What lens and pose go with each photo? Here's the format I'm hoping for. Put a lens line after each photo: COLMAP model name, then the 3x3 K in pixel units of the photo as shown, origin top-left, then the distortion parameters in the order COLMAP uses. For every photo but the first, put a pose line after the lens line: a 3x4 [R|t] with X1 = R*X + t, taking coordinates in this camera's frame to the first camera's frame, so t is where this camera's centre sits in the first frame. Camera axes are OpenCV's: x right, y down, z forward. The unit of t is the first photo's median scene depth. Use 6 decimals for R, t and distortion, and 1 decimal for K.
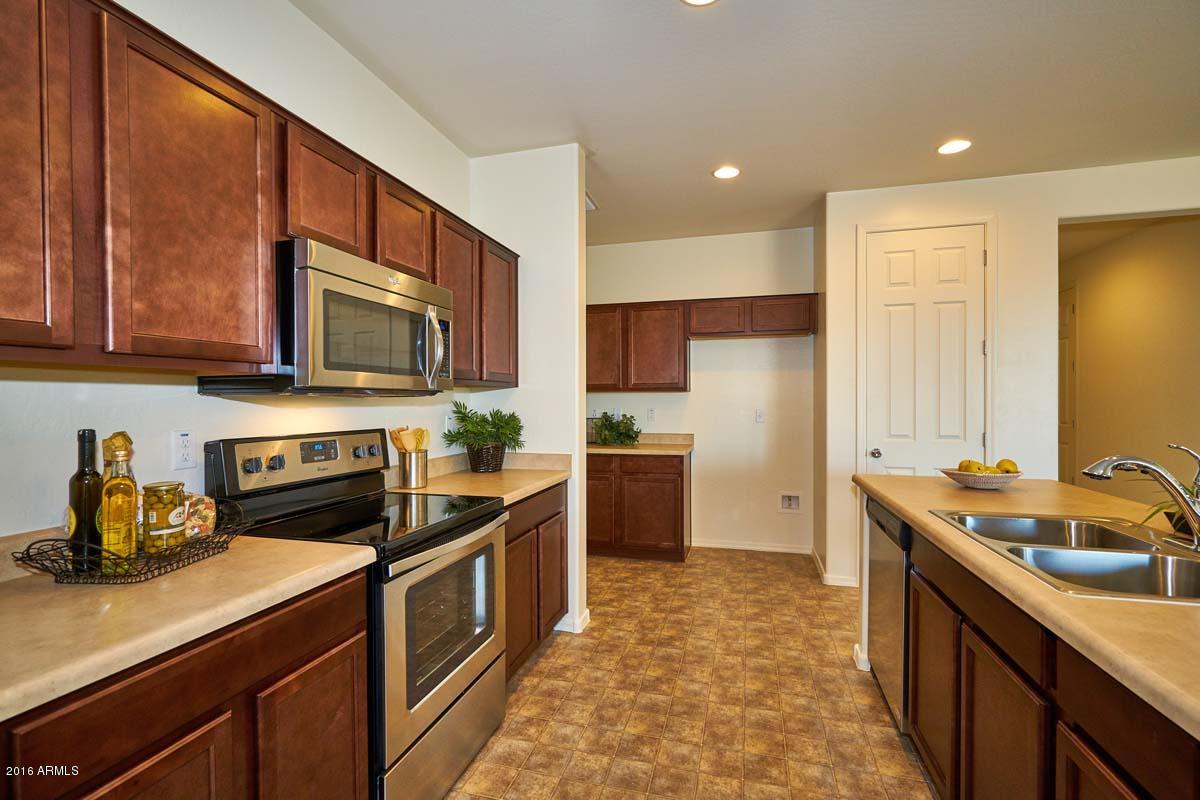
lens RADIAL K [[539.8, 0, 604.0], [0, 539.8, 403.9], [0, 0, 1]] dist [-0.003624, 0.001539]
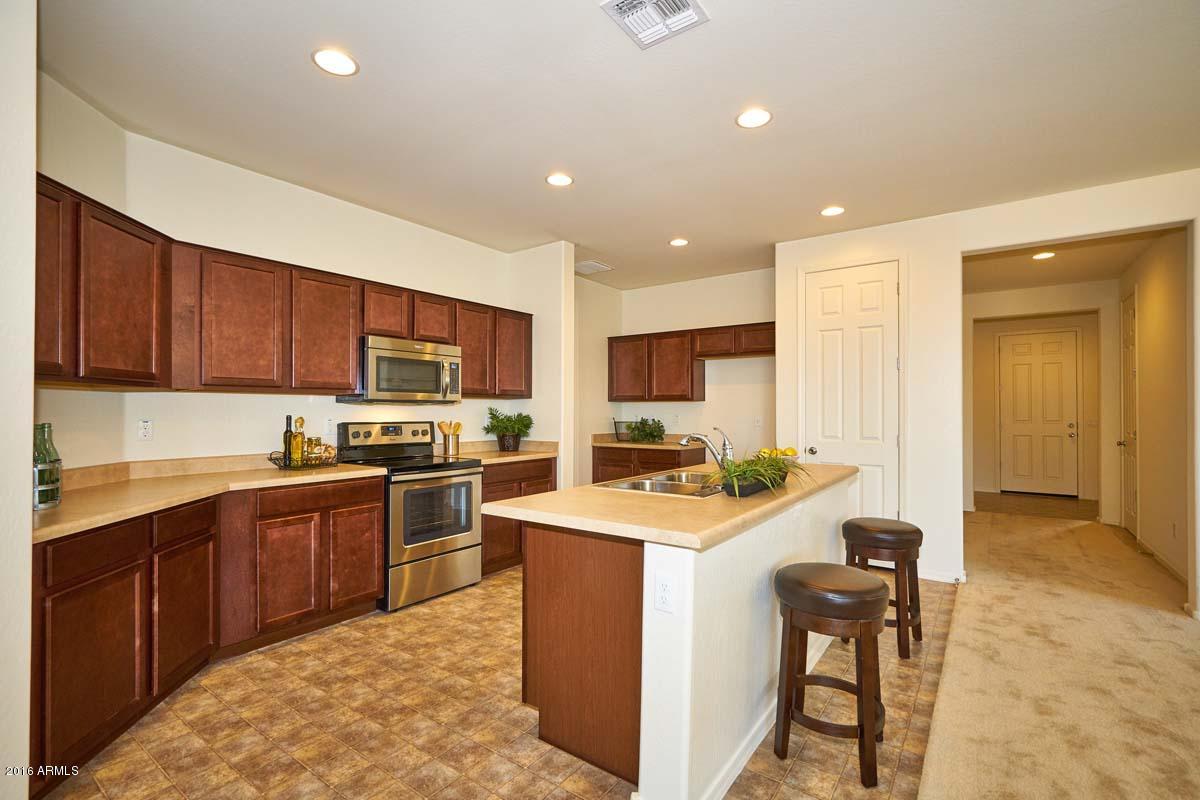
lens RADIAL K [[539.8, 0, 600.0], [0, 539.8, 405.6], [0, 0, 1]] dist [-0.003624, 0.001539]
pose [[0.936370, 0.000824, -0.351013, 0.871278], [-0.006023, 0.999888, -0.013719, 0.015046], [0.350963, 0.014961, 0.936270, -0.597005]]
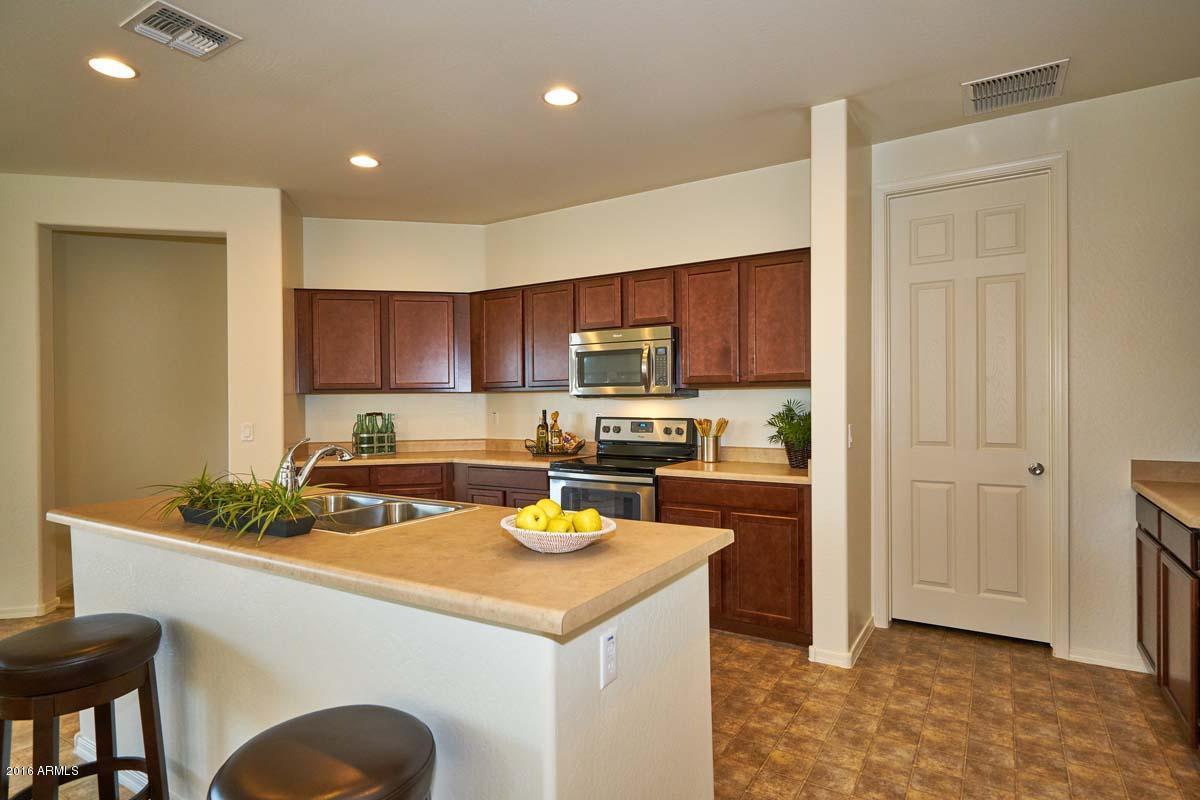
lens RADIAL K [[618.6, 0, 627.9], [0, 618.6, 411.8], [0, 0, 1]] dist [-0.026873, 0.002435]
pose [[-0.261163, 0.021846, -0.965047, 1.481348], [0.002735, 0.999757, 0.021891, -0.012341], [0.965291, 0.003077, -0.261159, 1.432228]]
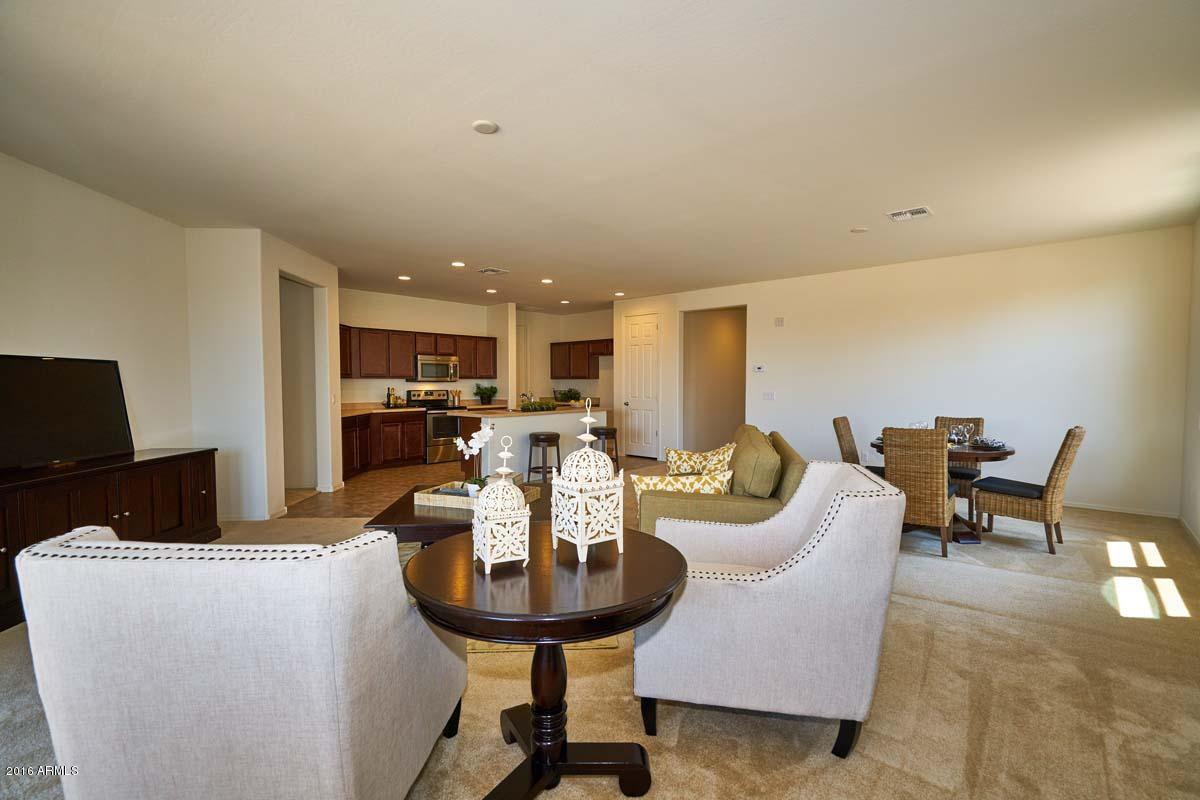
lens RADIAL K [[539.8, 0, 600.5], [0, 539.8, 397.9], [0, 0, 1]] dist [-0.003624, 0.001539]
pose [[0.898437, 0.008449, -0.439022, 2.706502], [0.001158, 0.999766, 0.021609, 0.021965], [0.439102, -0.019923, 0.898217, -2.412254]]
